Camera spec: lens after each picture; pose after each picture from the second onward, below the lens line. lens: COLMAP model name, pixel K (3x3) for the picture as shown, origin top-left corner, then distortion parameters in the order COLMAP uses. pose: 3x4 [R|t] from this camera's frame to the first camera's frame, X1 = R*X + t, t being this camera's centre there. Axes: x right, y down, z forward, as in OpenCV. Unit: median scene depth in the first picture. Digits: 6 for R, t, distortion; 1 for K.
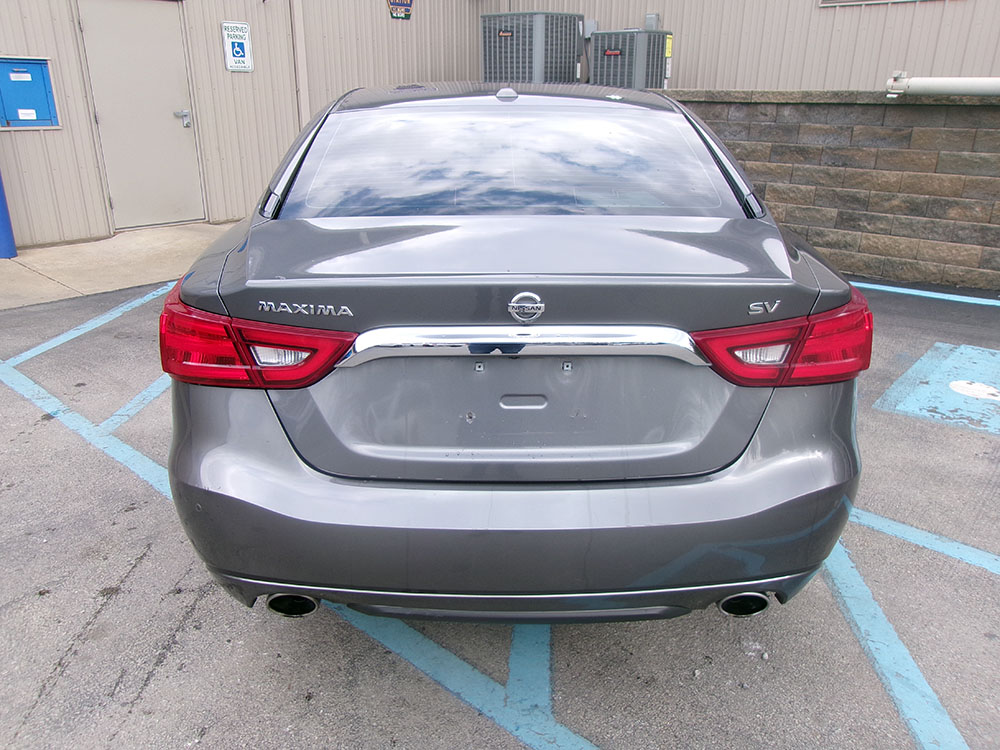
lens RADIAL K [[771.3, 0, 500.0], [0, 771.3, 375.0], [0, 0, 1]] dist [-0.005305, 0.004039]
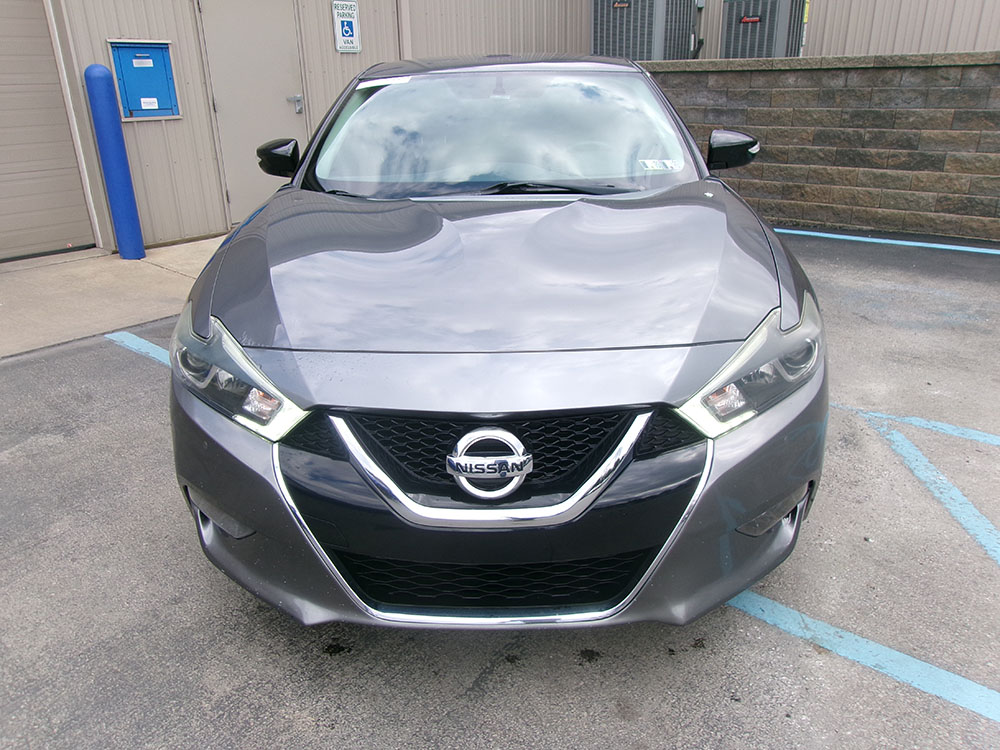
lens RADIAL K [[773.2, 0, 495.8], [0, 773.2, 374.6], [0, 0, 1]] dist [-0.018850, 0.038297]
pose [[0.999442, -0.032858, 0.005940, -0.211102], [0.032738, 0.999276, 0.019364, -0.014783], [-0.006572, -0.019158, 0.999795, 0.056862]]
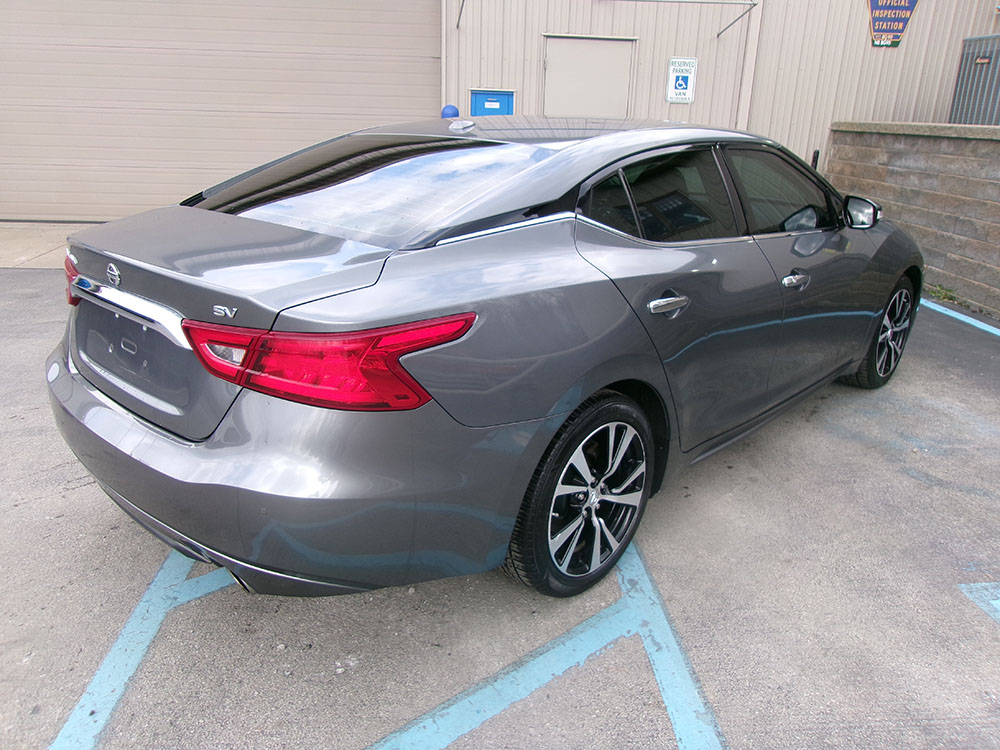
lens RADIAL K [[773.2, 0, 495.8], [0, 773.2, 374.6], [0, 0, 1]] dist [-0.018850, 0.038297]
pose [[0.705074, 0.244524, -0.665642, 0.346186], [-0.267322, 0.961069, 0.069891, -0.045172], [0.656818, 0.128662, 0.742991, 0.101541]]
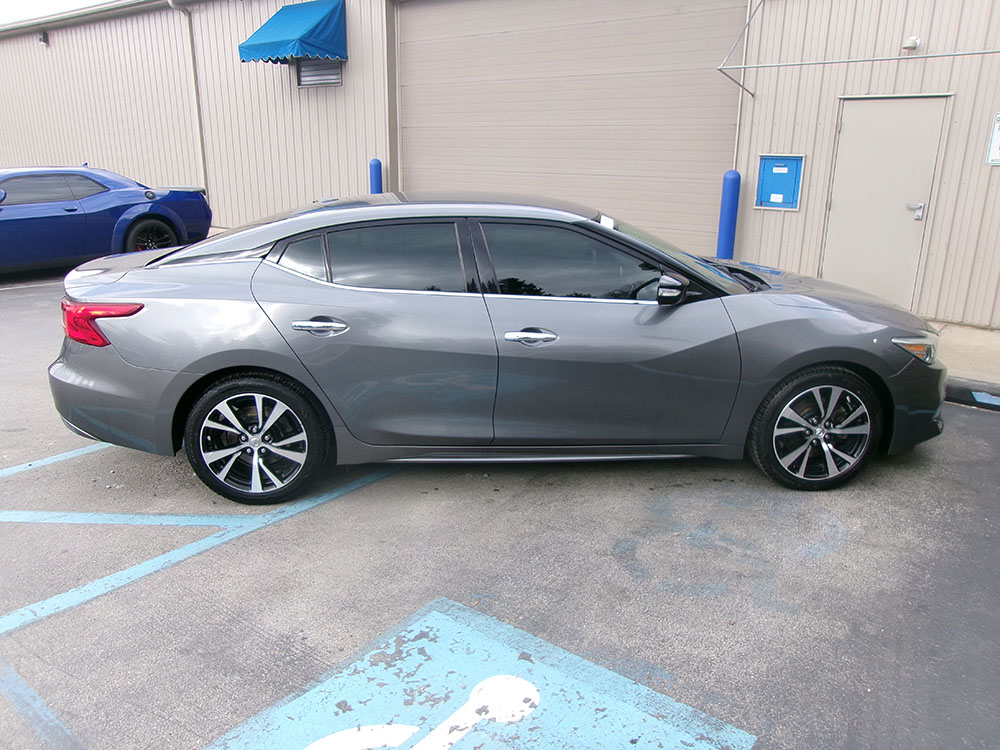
lens RADIAL K [[775.9, 0, 492.5], [0, 775.9, 375.2], [0, 0, 1]] dist [-0.003837, 0.016037]
pose [[0.033392, 0.274722, -0.960944, 0.689531], [-0.353938, 0.902421, 0.245692, -0.222888], [0.934673, 0.331910, 0.127368, 0.492740]]
